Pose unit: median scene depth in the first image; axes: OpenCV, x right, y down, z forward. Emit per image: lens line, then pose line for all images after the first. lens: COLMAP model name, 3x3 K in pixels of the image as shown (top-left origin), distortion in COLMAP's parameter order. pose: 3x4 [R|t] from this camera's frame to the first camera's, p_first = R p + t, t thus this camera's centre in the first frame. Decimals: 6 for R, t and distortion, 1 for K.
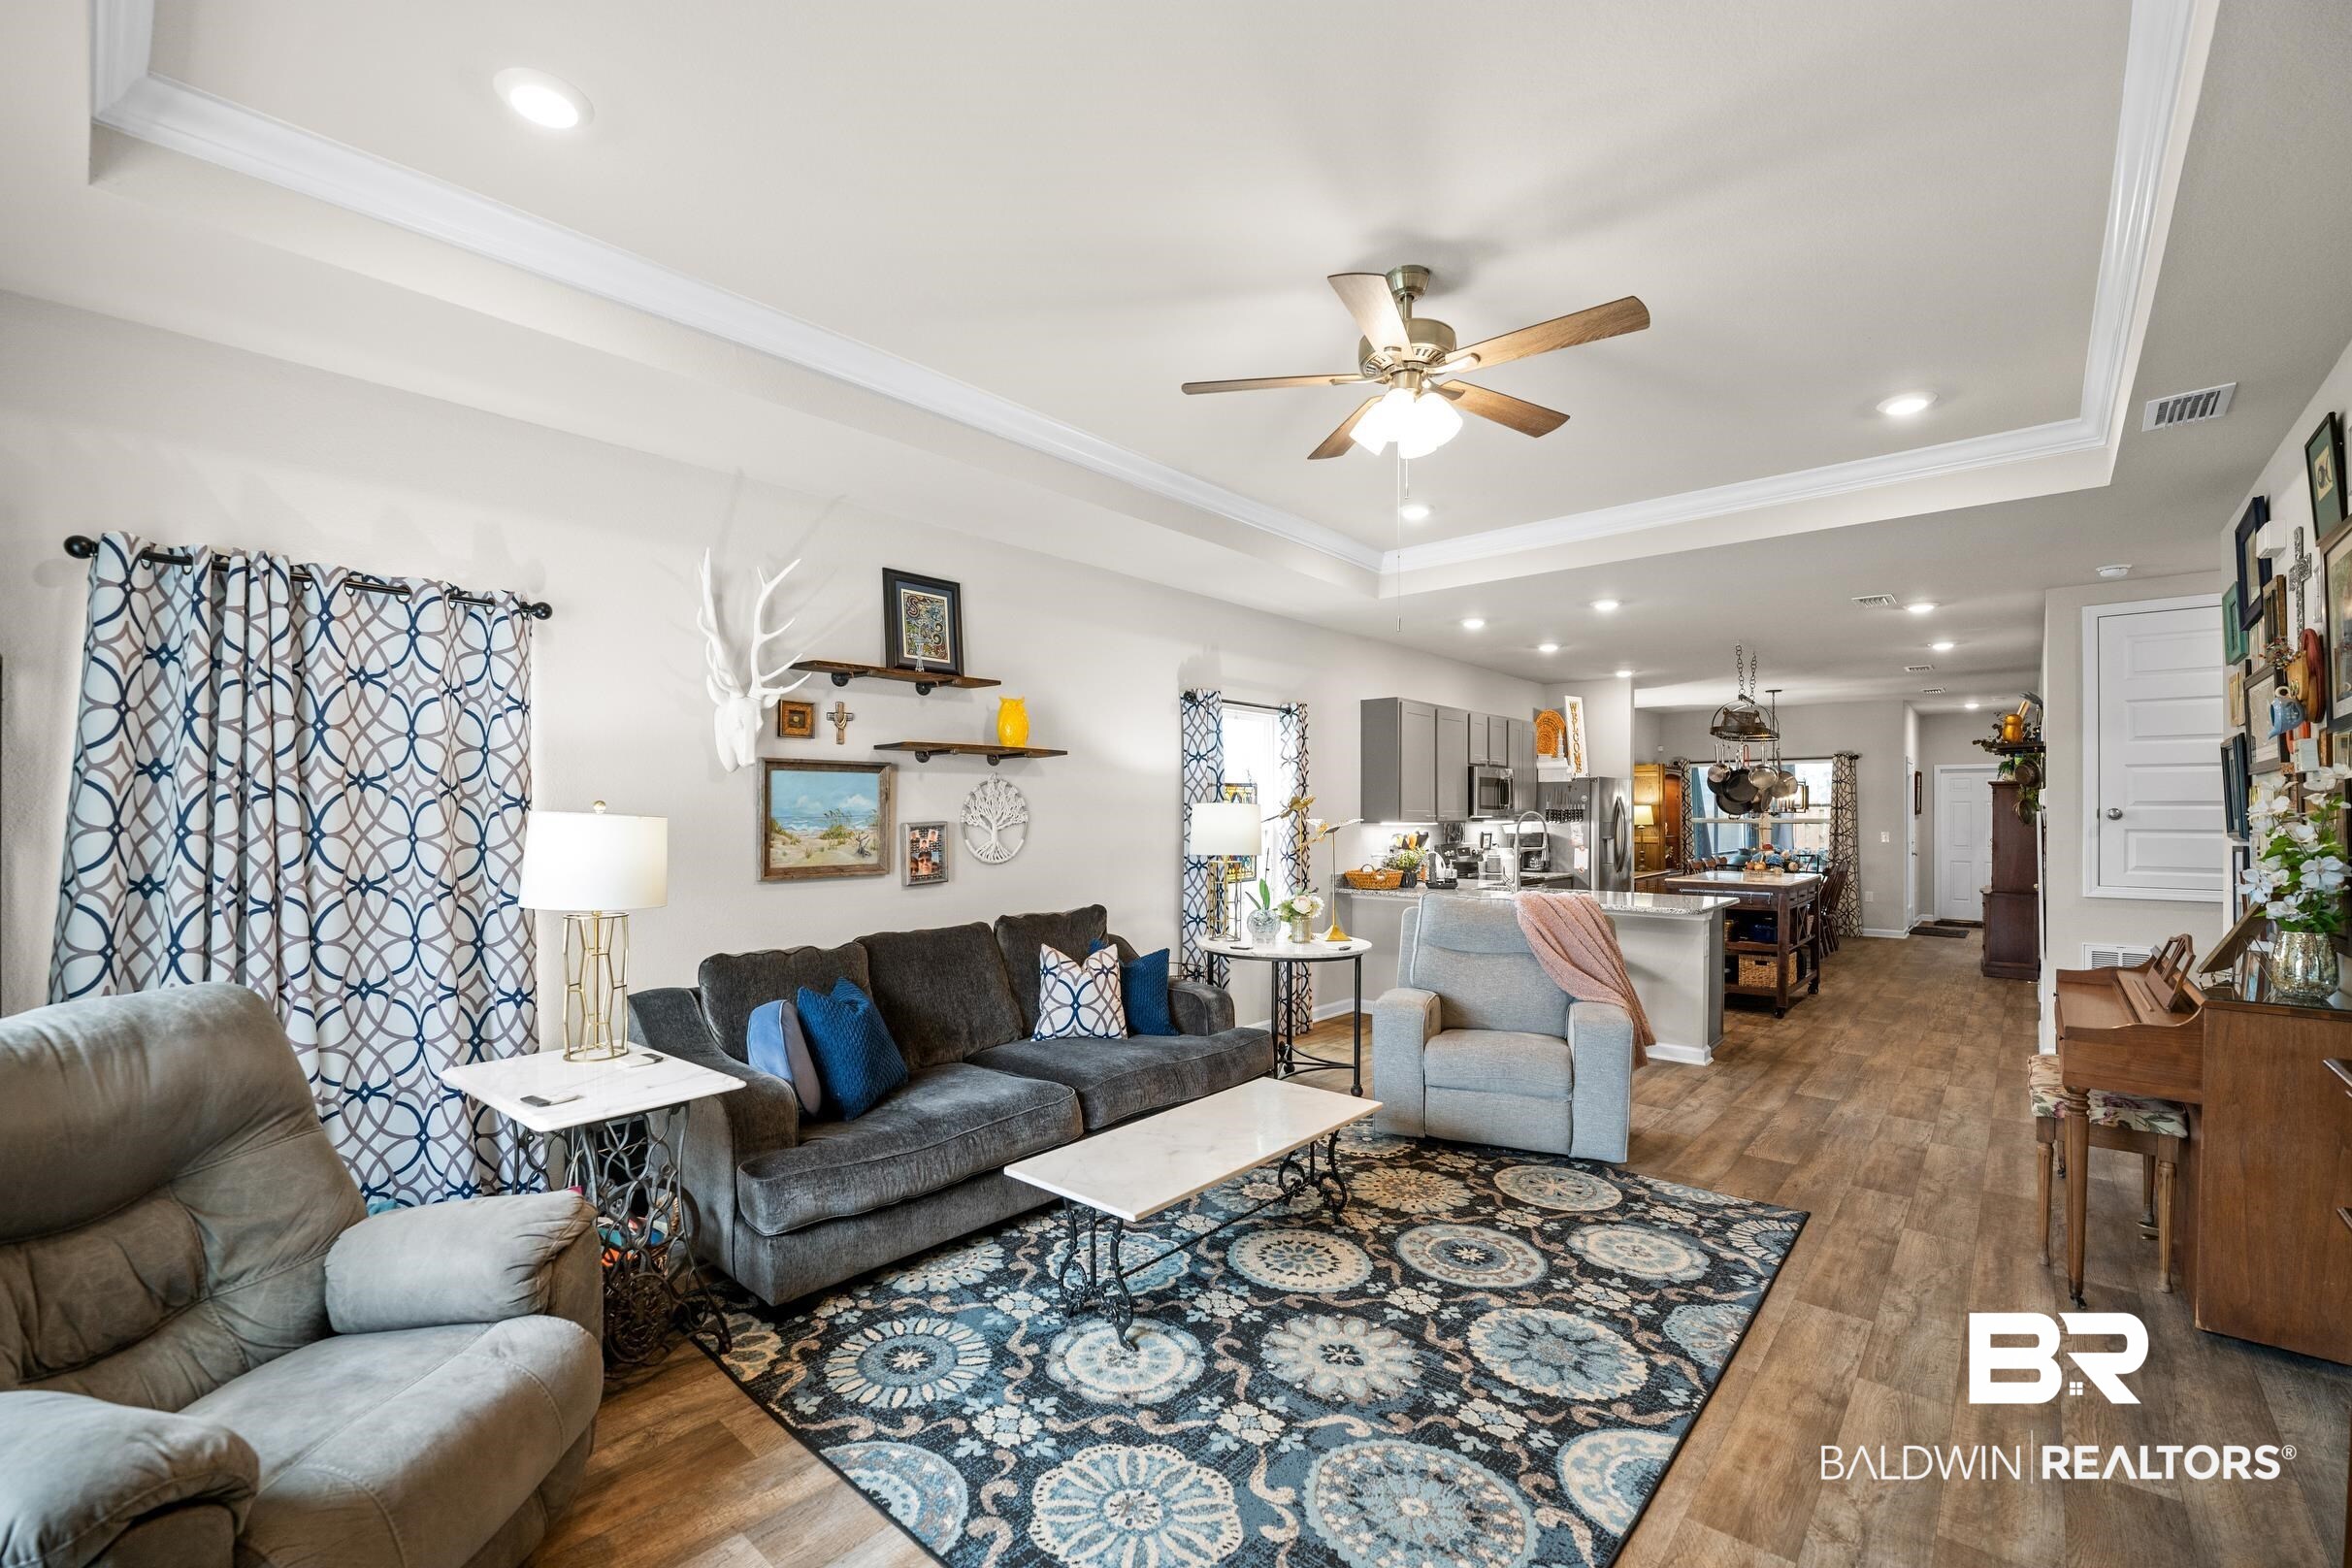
lens RADIAL K [[980.1, 0, 1186.0], [0, 980.1, 799.0], [0, 0, 1]] dist [-0.033855, -0.002110]
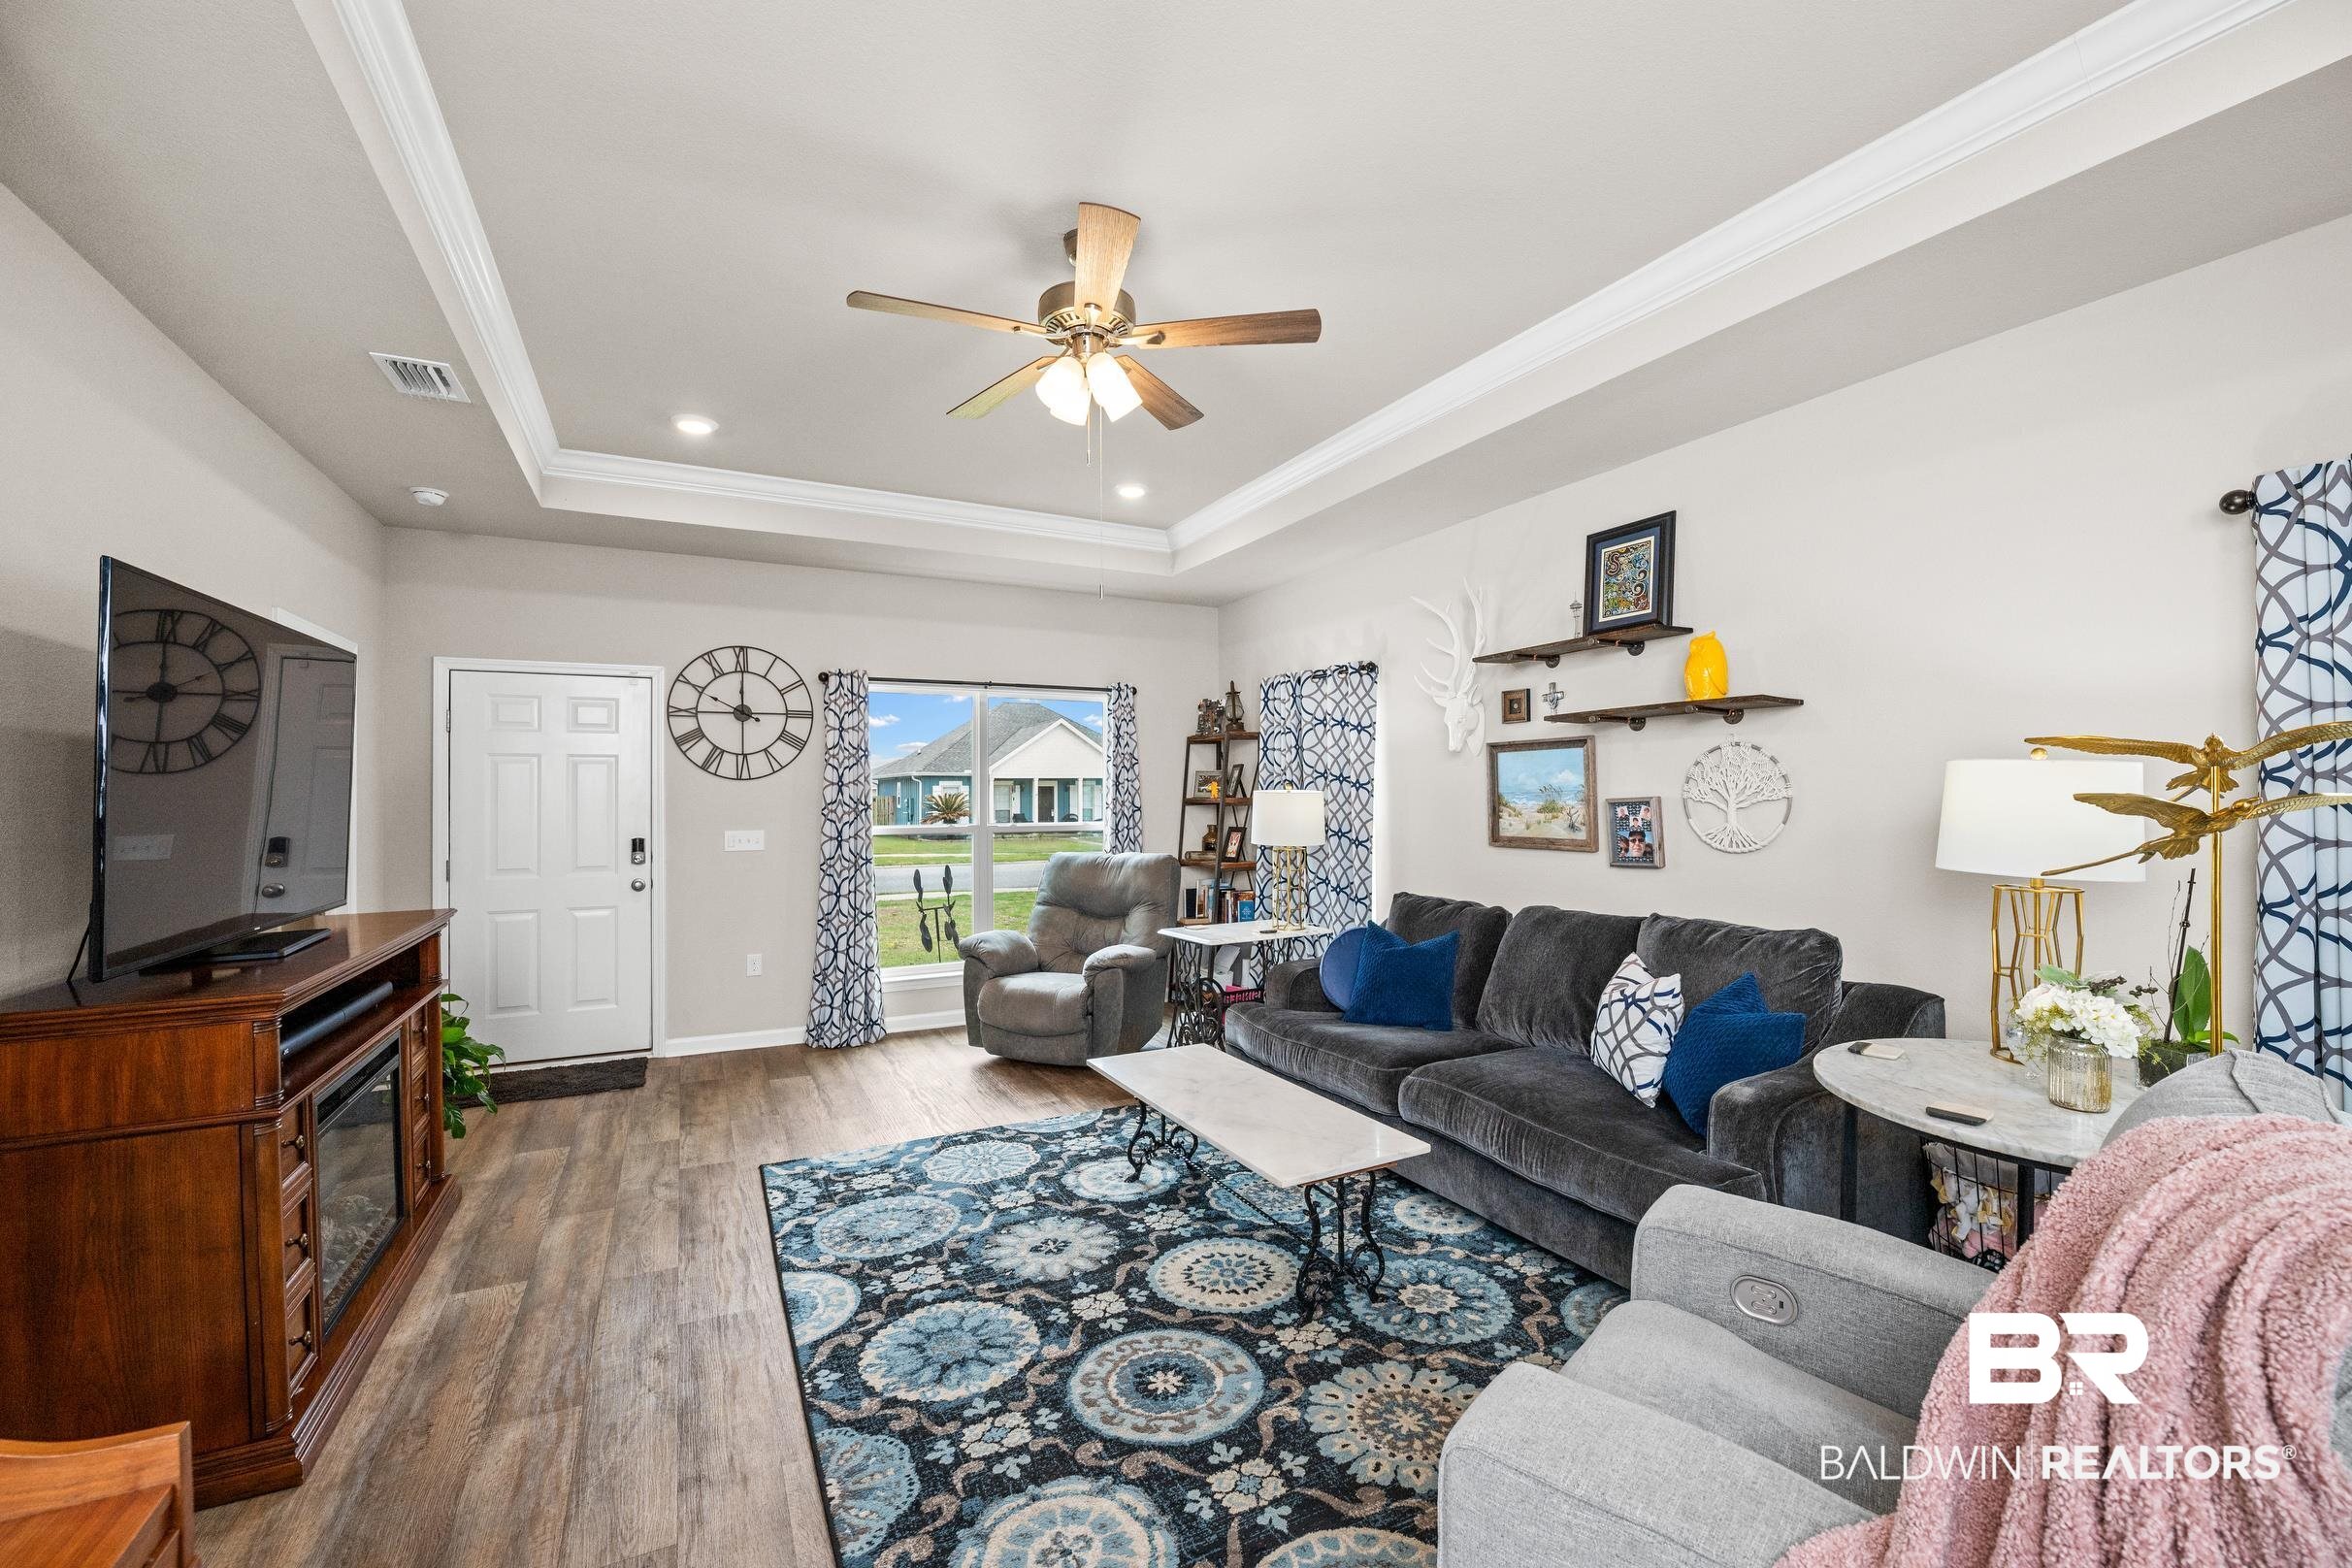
lens RADIAL K [[951.4, 0, 1150.1], [0, 951.4, 770.7], [0, 0, 1]] dist [-0.030555, 0.002278]
pose [[-0.384615, -0.019945, -0.922861, 1.012738], [0.022108, 0.999281, -0.030811, 0.022806], [0.922812, -0.032253, -0.383898, 1.333883]]
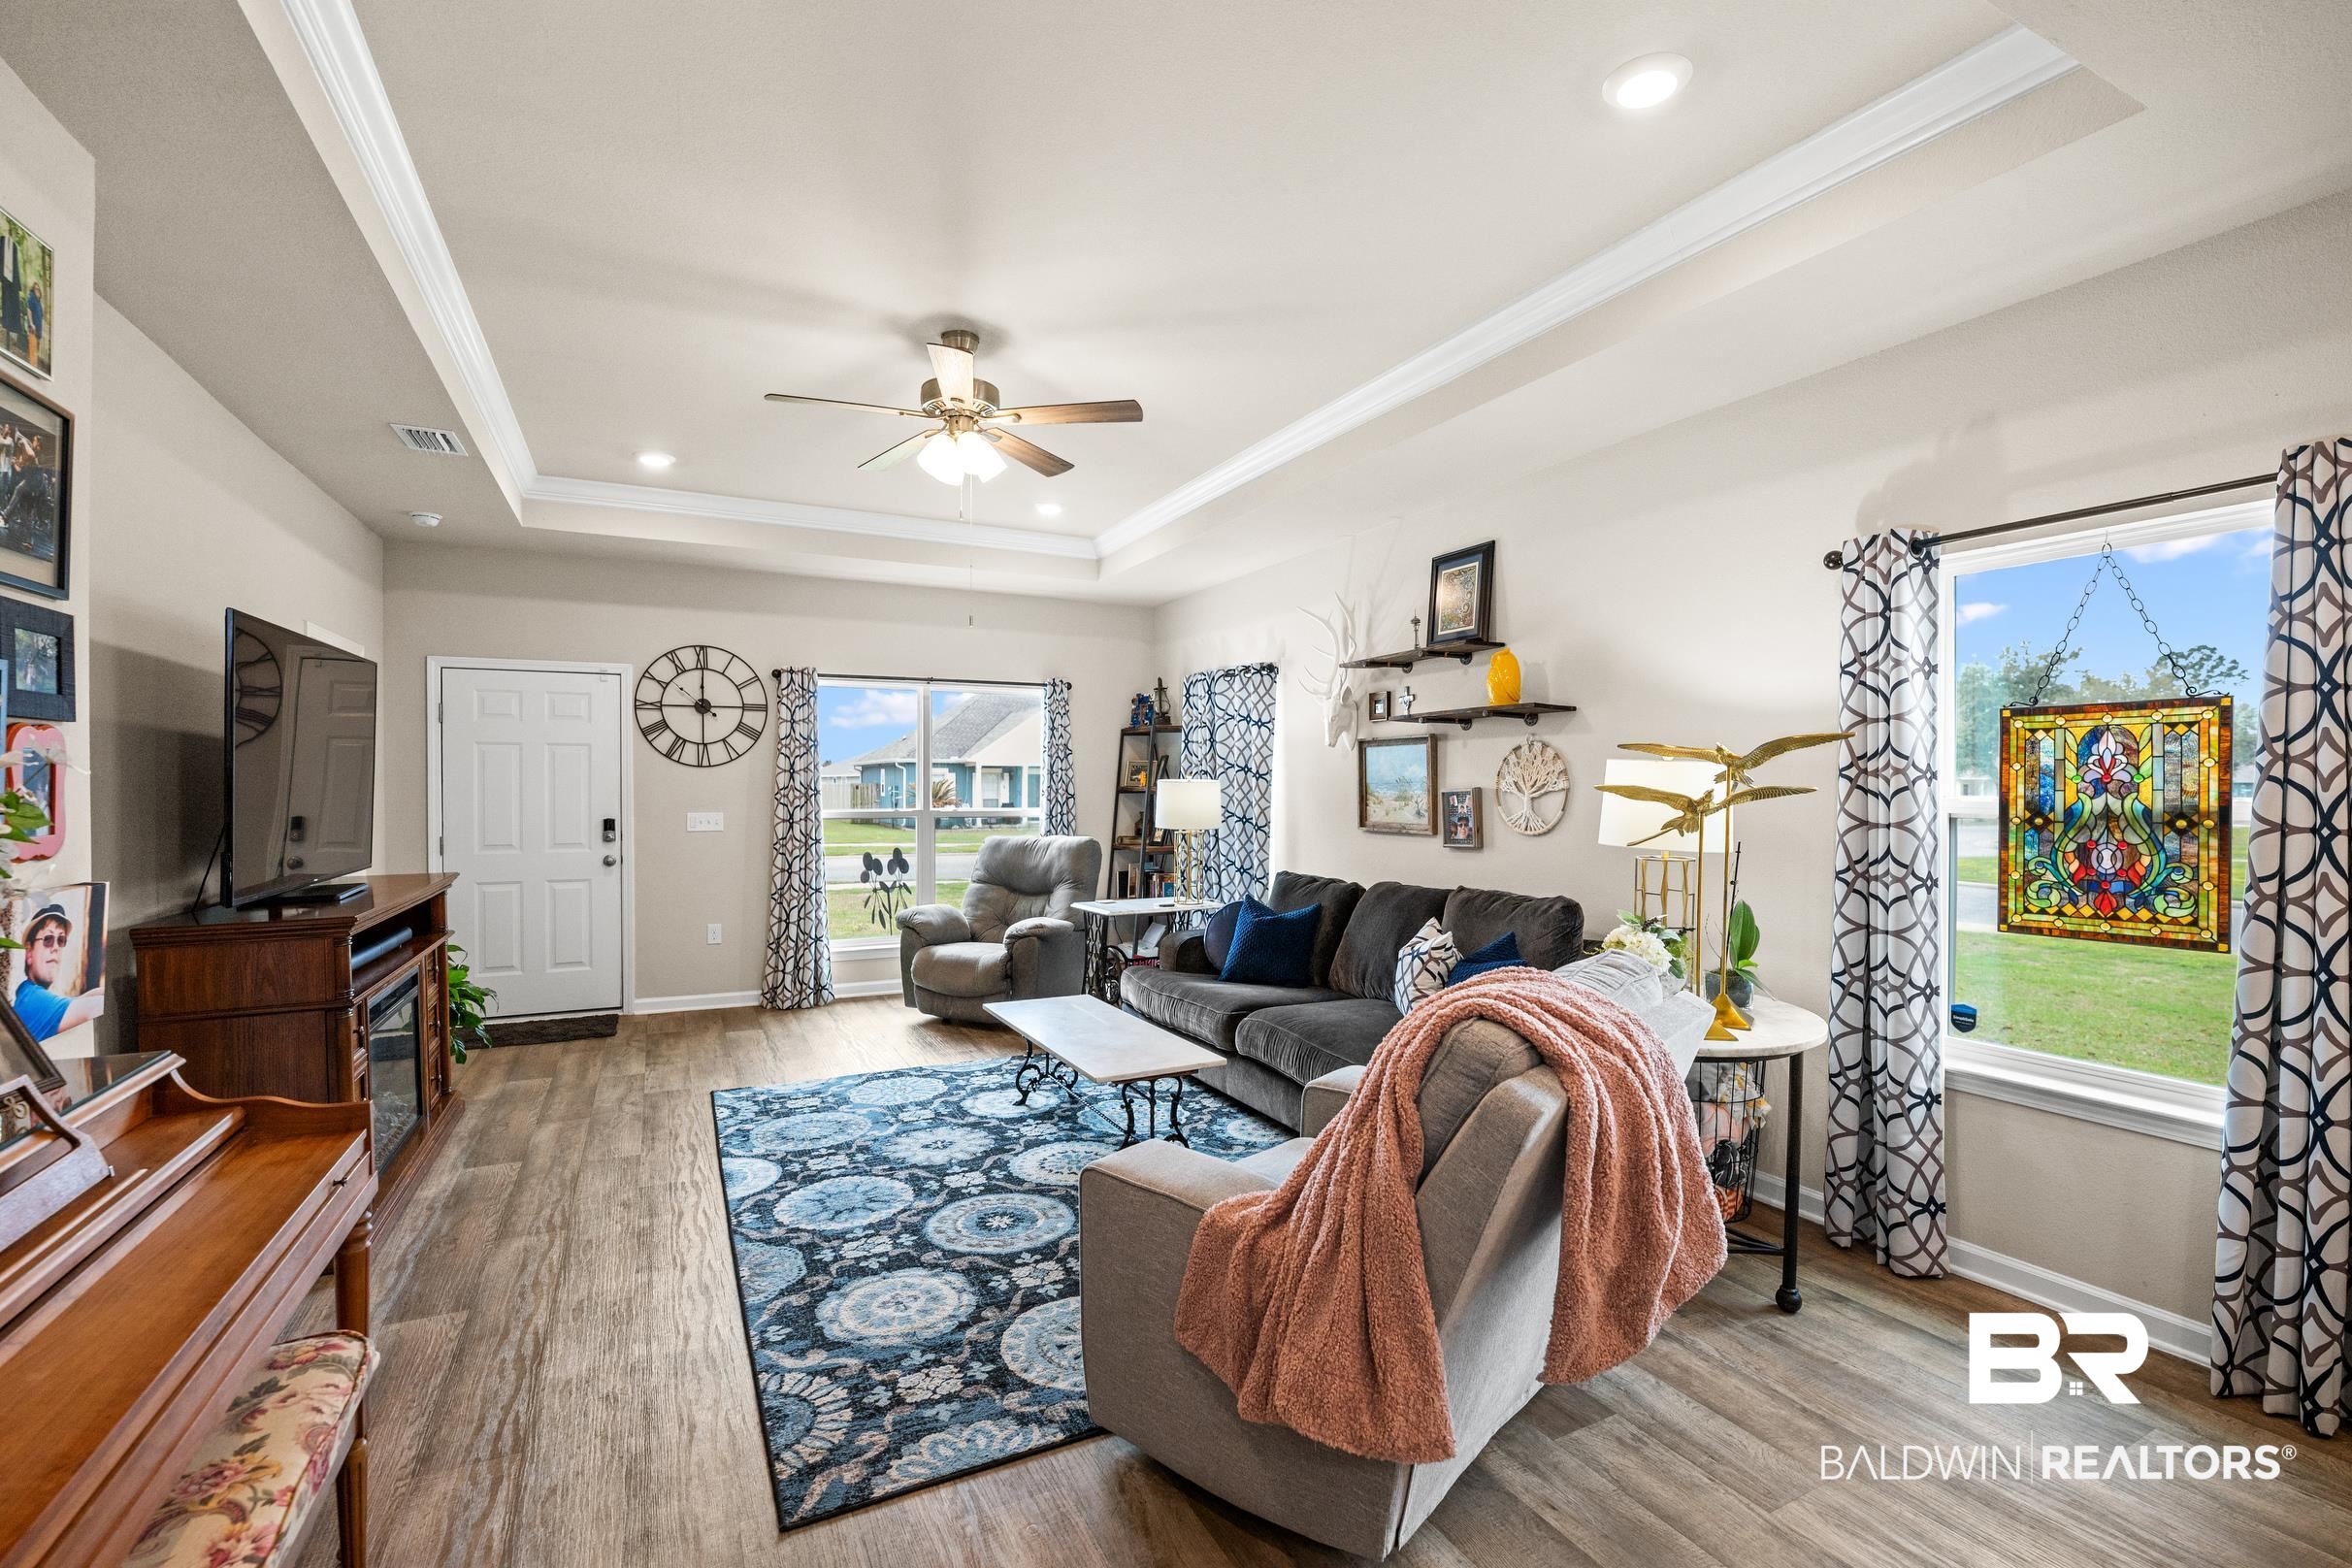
lens RADIAL K [[1024.4, 0, 1142.3], [0, 1024.4, 785.2], [0, 0, 1]] dist [-0.023997, 0.000043]
pose [[-0.399514, 0.000812, -0.916727, 1.241023], [0.014721, 0.999876, -0.005530, 0.031098], [0.916609, -0.015704, -0.399477, 1.622069]]
